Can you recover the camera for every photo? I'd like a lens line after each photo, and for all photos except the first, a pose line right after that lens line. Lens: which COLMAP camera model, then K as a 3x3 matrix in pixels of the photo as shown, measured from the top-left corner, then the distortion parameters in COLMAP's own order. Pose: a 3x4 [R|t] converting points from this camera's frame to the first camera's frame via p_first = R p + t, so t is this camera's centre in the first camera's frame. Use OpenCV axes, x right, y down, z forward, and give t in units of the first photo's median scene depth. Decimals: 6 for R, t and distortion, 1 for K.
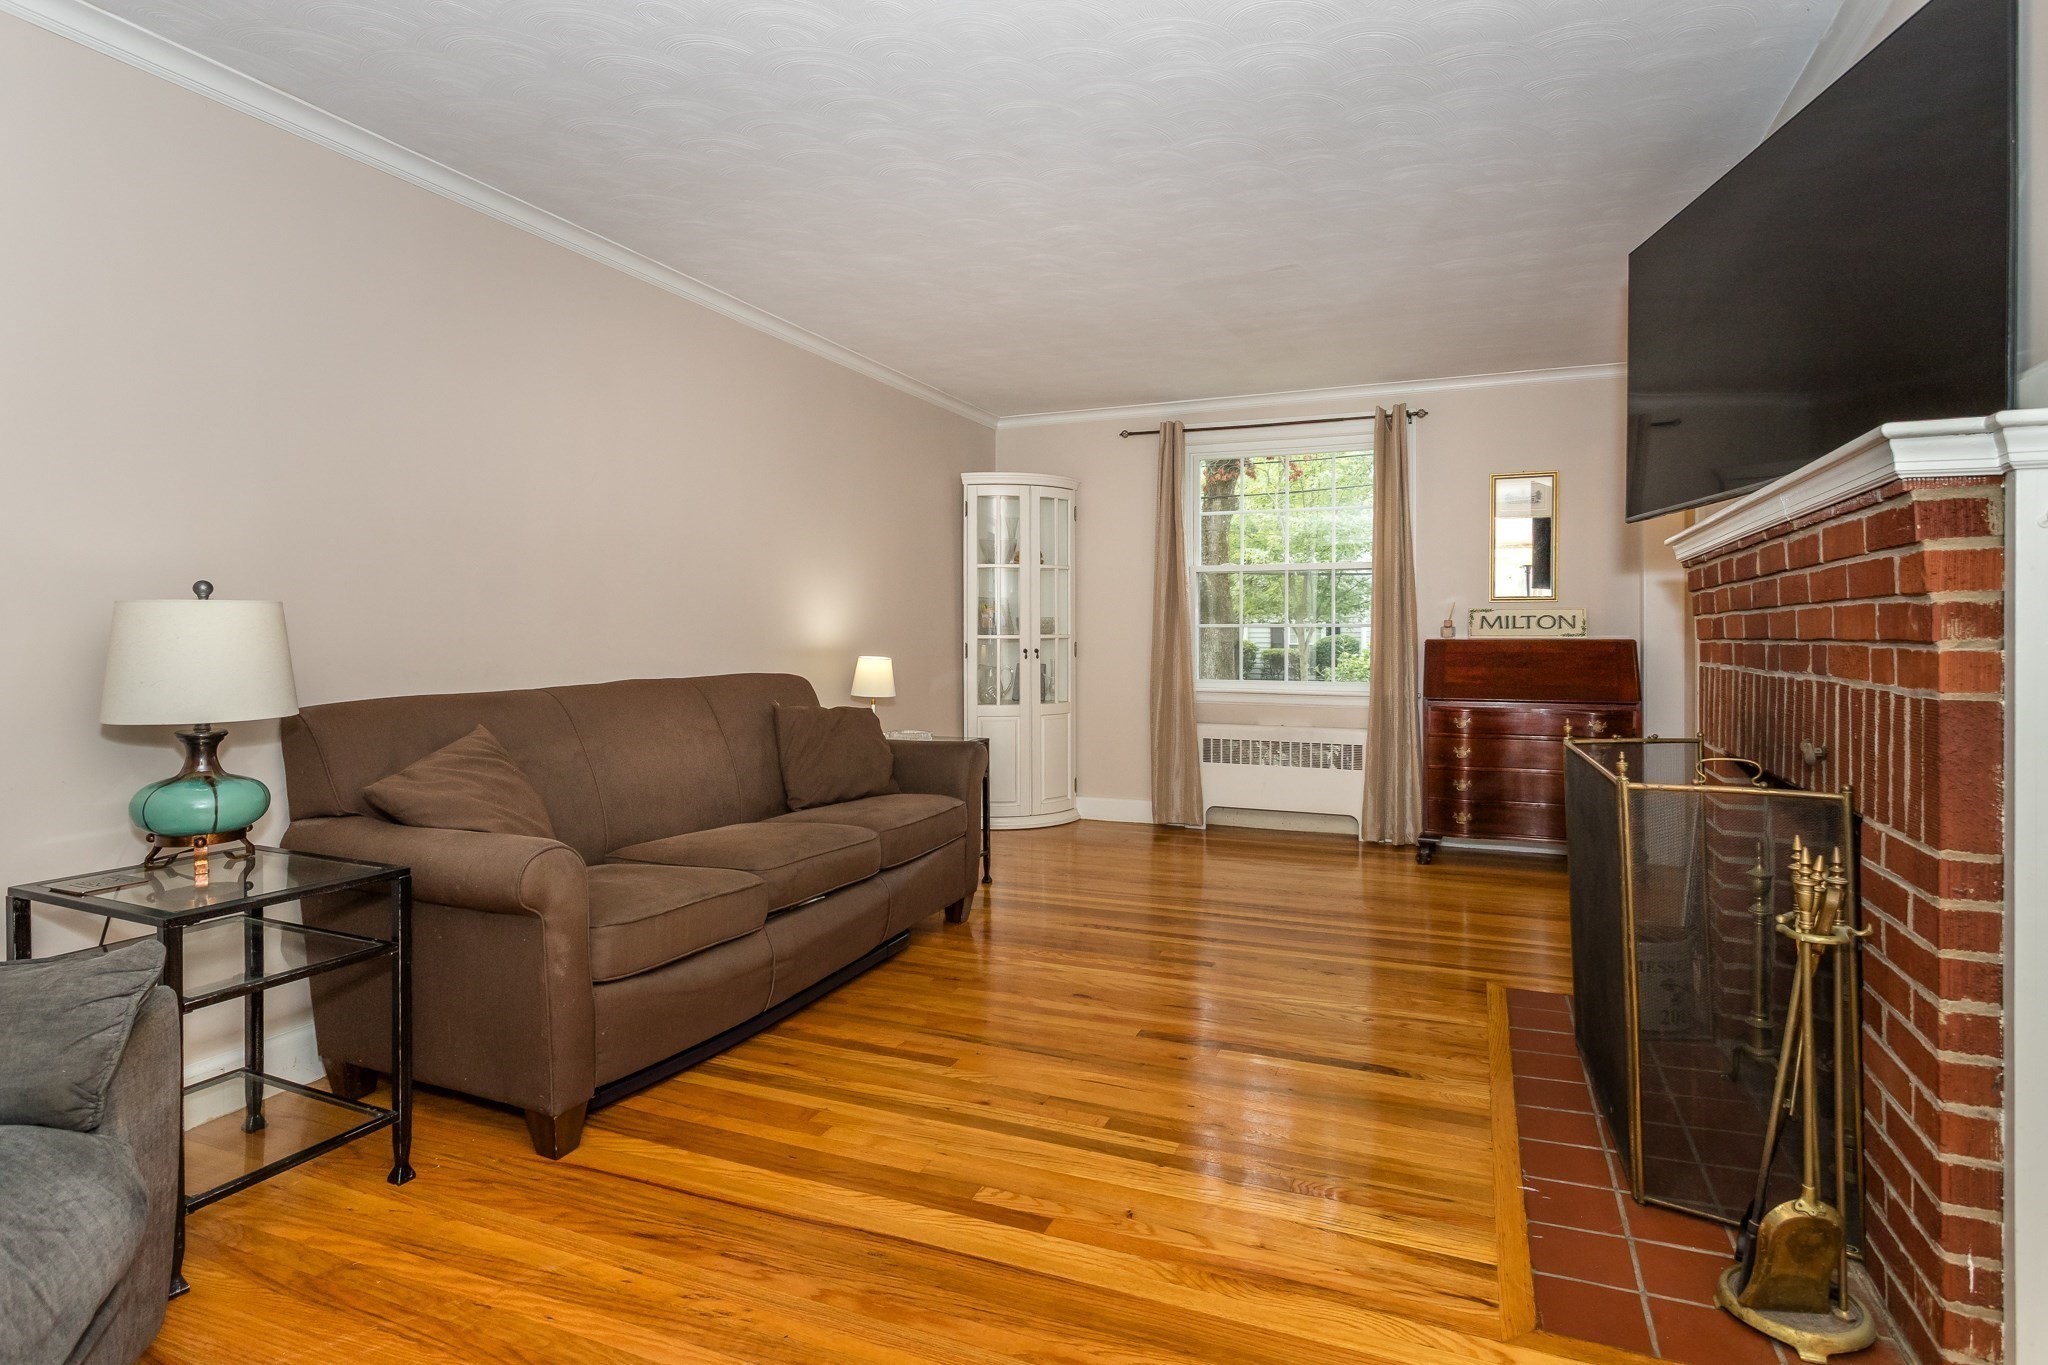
lens RADIAL K [[1024.3, 0, 1027.4], [0, 1024.3, 640.2], [0, 0, 1]] dist [-0.000390, -0.000097]
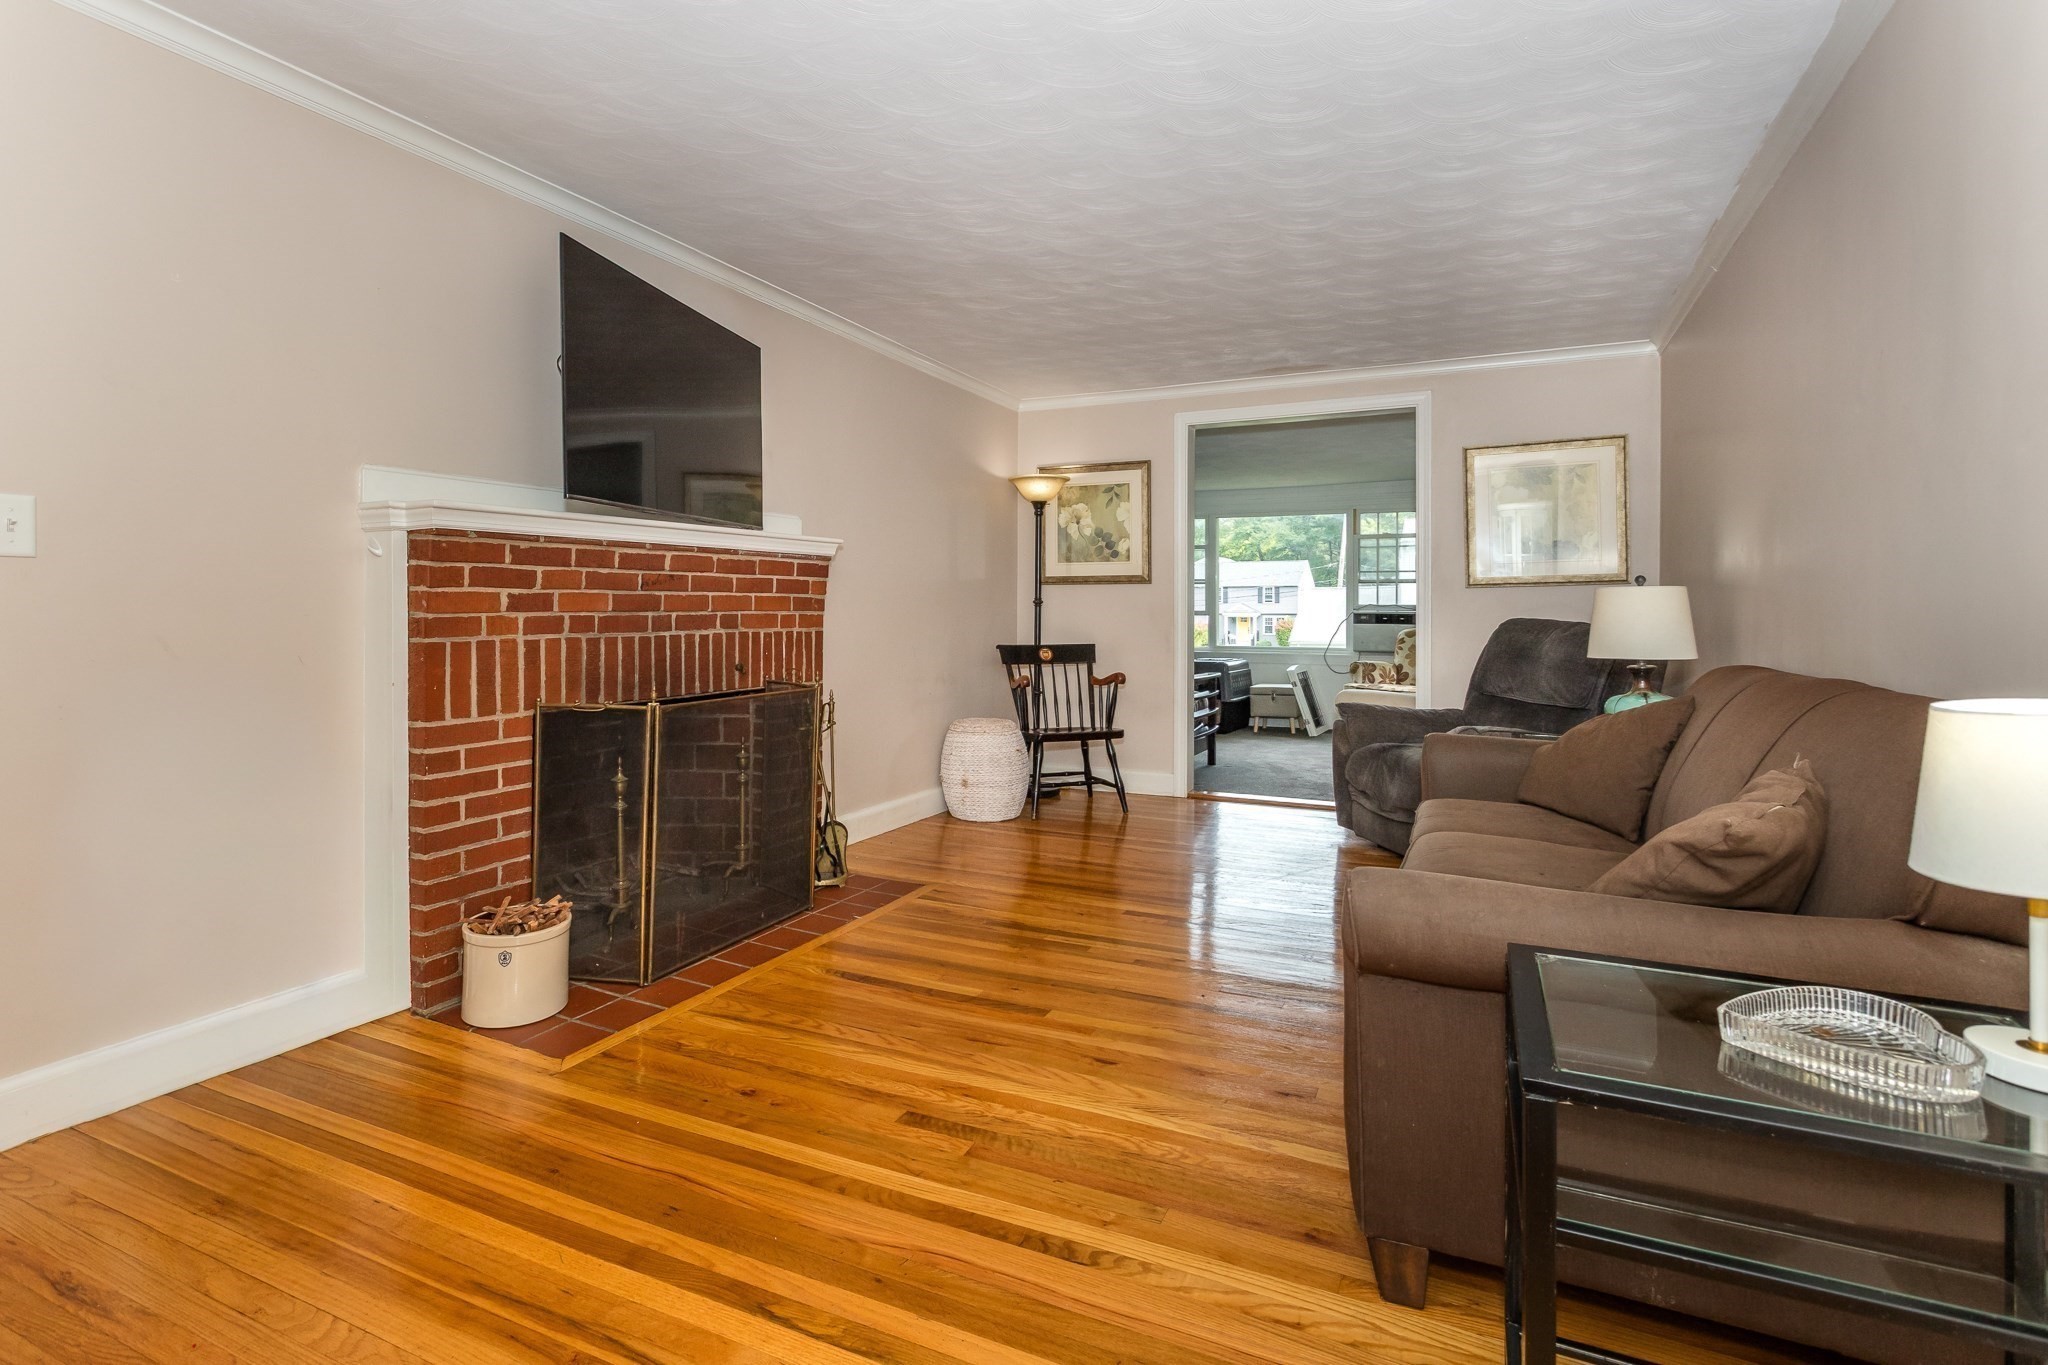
lens RADIAL K [[1024.3, 0, 1027.4], [0, 1024.3, 640.2], [0, 0, 1]] dist [-0.000390, -0.000097]
pose [[-0.999805, 0.002556, 0.019587, 0.103600], [0.003202, 0.999449, 0.033046, -0.007256], [-0.019491, 0.033102, -0.999262, 1.910594]]
